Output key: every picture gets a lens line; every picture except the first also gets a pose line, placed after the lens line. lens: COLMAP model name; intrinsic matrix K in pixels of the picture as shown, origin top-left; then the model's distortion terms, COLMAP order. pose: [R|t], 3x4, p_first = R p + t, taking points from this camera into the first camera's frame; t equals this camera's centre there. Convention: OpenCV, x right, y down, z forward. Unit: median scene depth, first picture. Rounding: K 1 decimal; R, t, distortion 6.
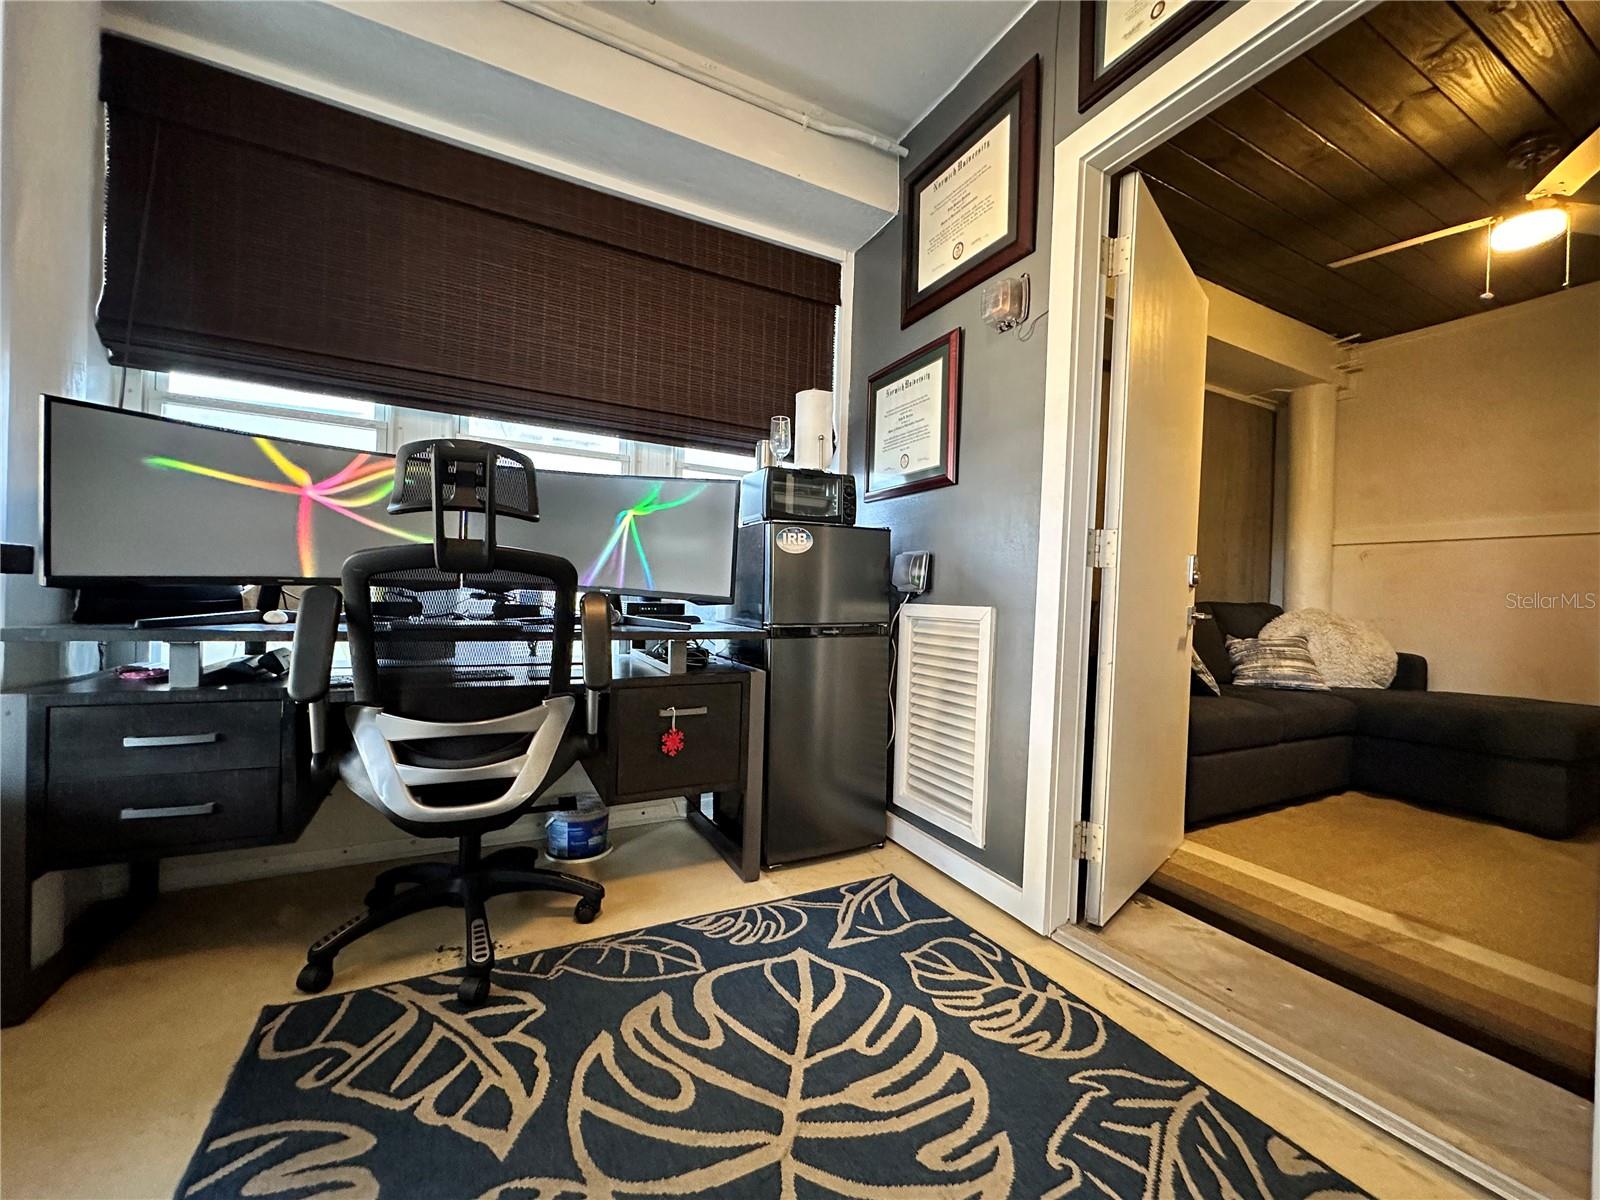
lens RADIAL K [[640.3, 0, 797.1], [0, 640.3, 600.9], [0, 0, 1]] dist [-0.003950, 0.000417]
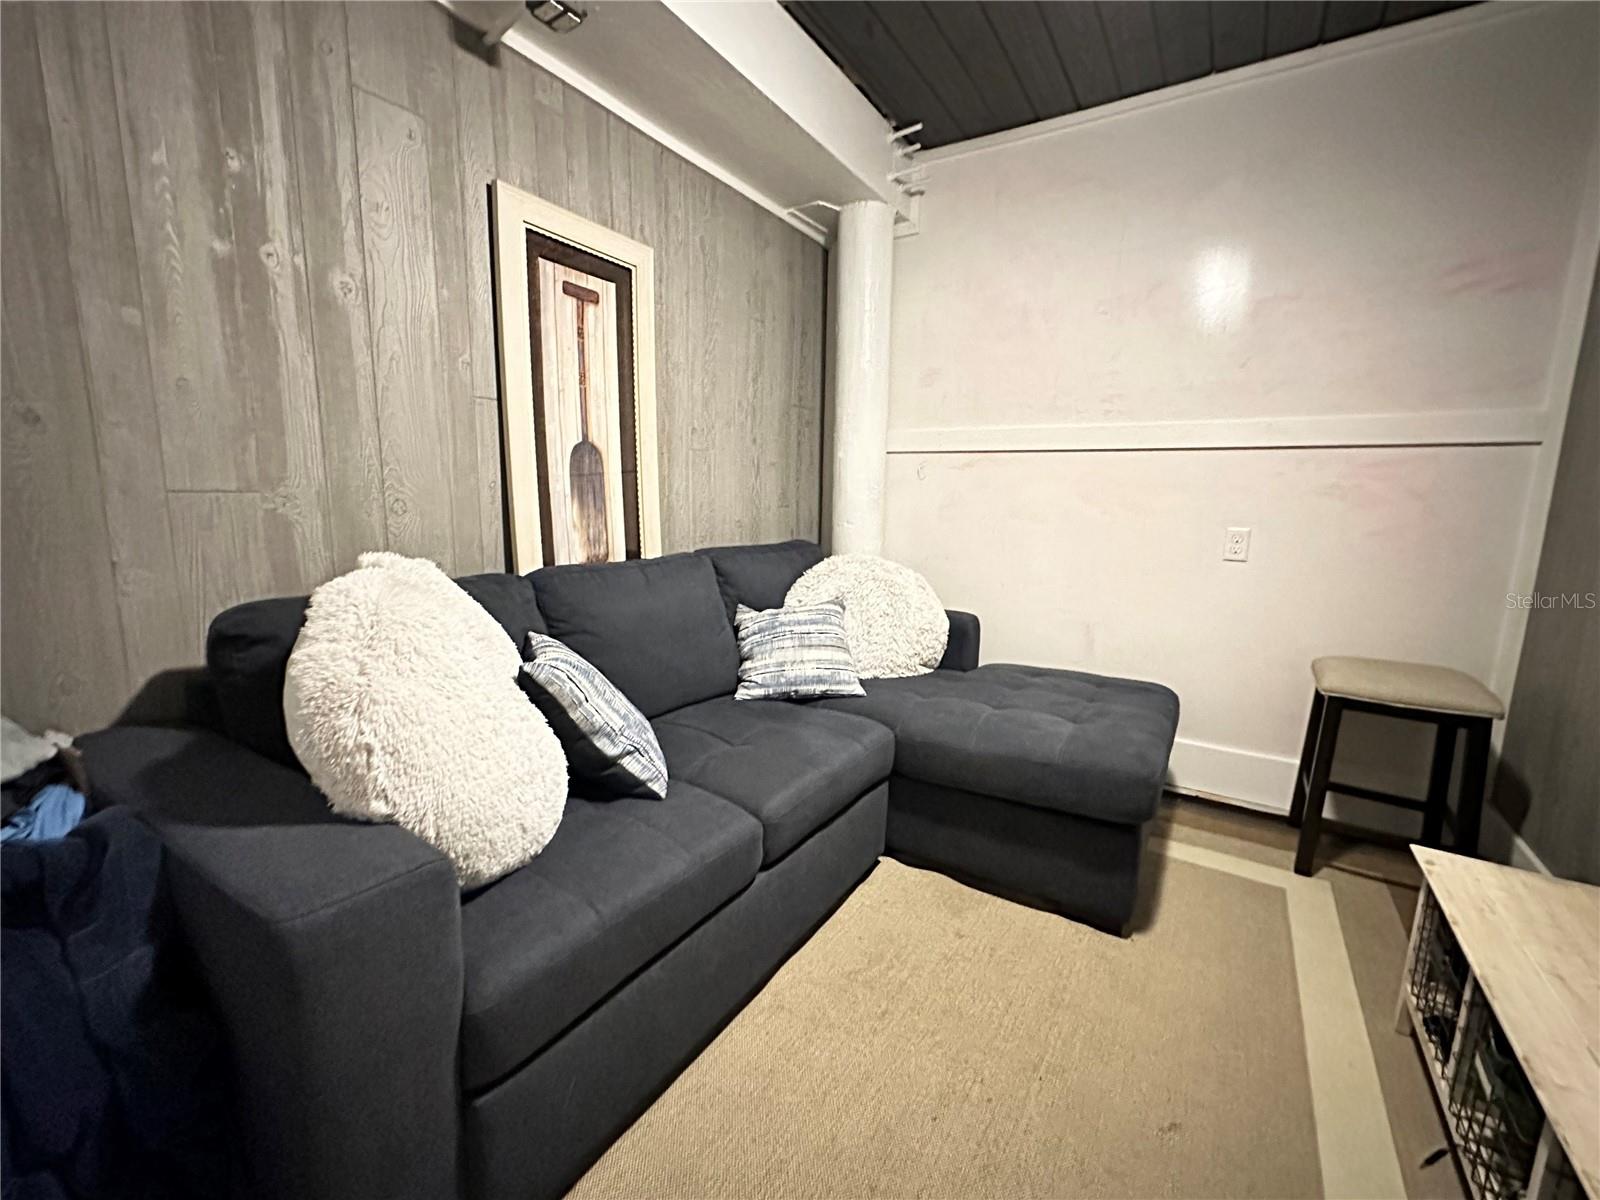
lens RADIAL K [[666.4, 0, 800.0], [0, 666.4, 600.0], [0, 0, 1]] dist [-0.000451, 0.001119]
pose [[0.865250, -0.095630, 0.492135, 0.441503], [0.010733, 0.984947, 0.172521, -0.063515], [-0.501225, -0.143992, 0.853253, 0.460536]]
